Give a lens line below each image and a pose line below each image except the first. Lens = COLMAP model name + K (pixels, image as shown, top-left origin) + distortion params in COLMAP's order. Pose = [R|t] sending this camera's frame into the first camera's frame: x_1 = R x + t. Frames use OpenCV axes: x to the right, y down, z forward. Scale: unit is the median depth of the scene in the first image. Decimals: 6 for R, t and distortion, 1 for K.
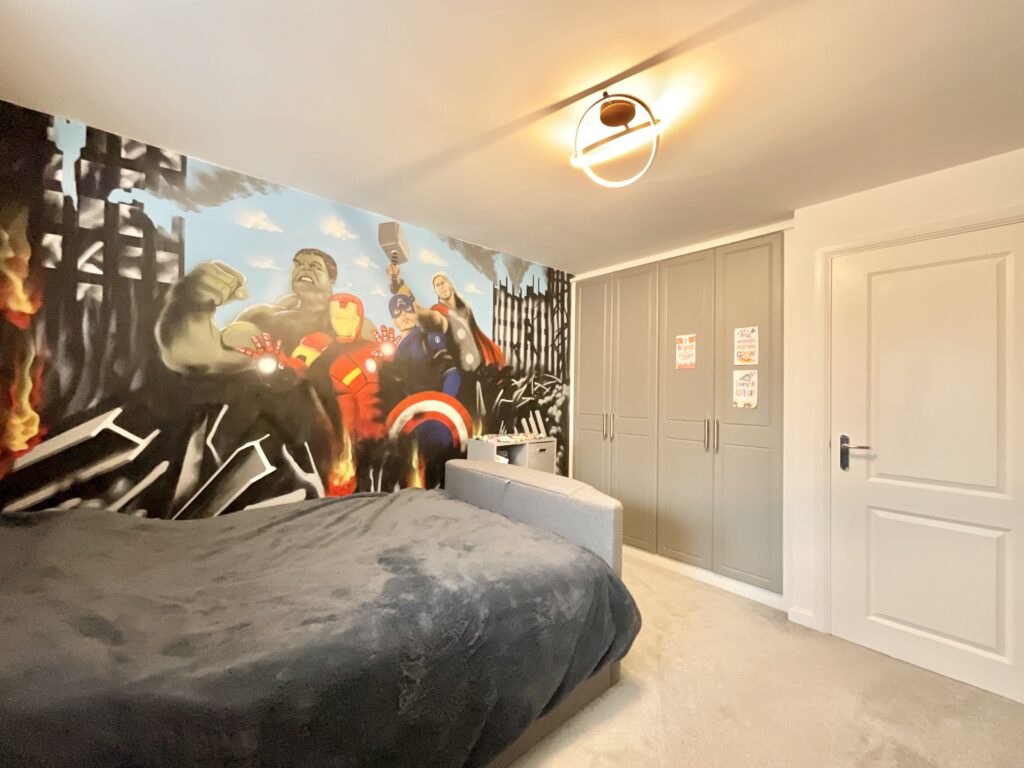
lens RADIAL K [[422.3, 0, 510.8], [0, 422.3, 386.5], [0, 0, 1]] dist [-0.007332, -0.002919]
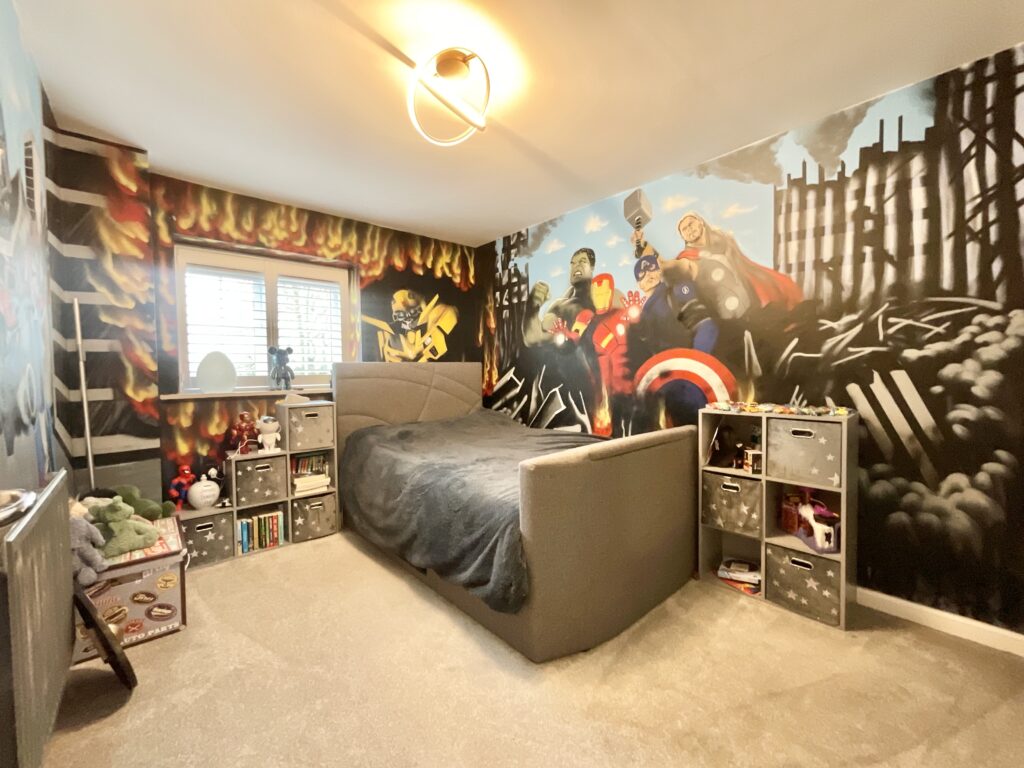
lens RADIAL K [[422.3, 0, 506.9], [0, 422.3, 383.2], [0, 0, 1]] dist [-0.007332, -0.002919]
pose [[-0.018459, 0.020450, -0.999620, 0.753147], [0.033460, 0.999243, 0.019824, 0.057416], [0.999270, -0.033081, -0.019129, 0.650497]]
